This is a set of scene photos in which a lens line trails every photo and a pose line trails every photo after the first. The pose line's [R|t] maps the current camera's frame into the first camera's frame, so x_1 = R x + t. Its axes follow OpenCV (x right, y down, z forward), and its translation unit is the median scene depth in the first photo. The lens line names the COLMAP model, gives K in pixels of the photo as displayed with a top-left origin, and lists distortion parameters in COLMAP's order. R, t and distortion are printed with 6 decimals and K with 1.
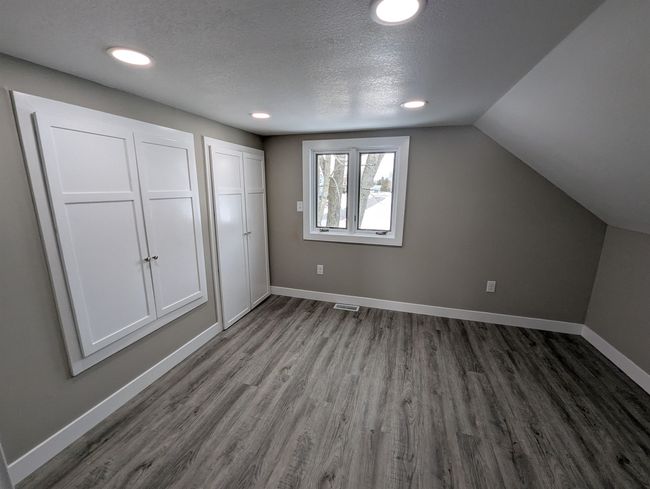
lens RADIAL K [[268.8, 0, 326.4], [0, 268.8, 245.3], [0, 0, 1]] dist [0.002784, -0.002536]
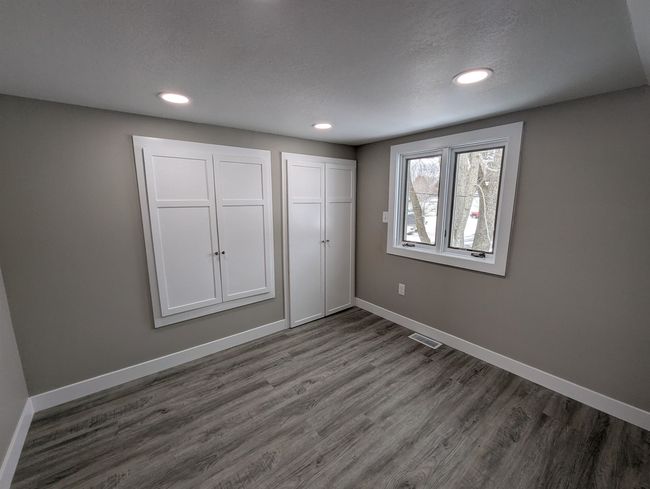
lens RADIAL K [[268.8, 0, 325.9], [0, 268.8, 246.4], [0, 0, 1]] dist [0.002784, -0.002536]
pose [[0.826094, 0.089097, -0.556445, 0.341774], [-0.111663, 0.993724, -0.006661, -0.021184], [0.552359, 0.067637, 0.830858, 0.174244]]
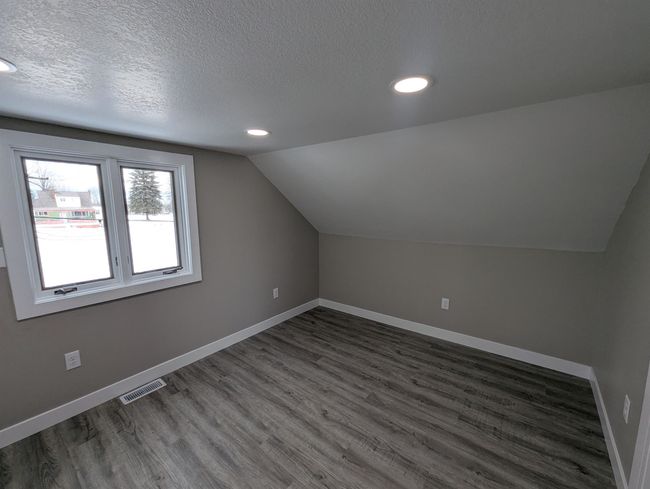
lens RADIAL K [[268.8, 0, 323.8], [0, 268.8, 246.4], [0, 0, 1]] dist [0.002784, -0.002536]
pose [[0.369672, -0.145917, 0.917633, -0.430870], [0.203757, 0.976284, 0.073159, -0.106651], [-0.906546, 0.159929, 0.390636, 0.357218]]
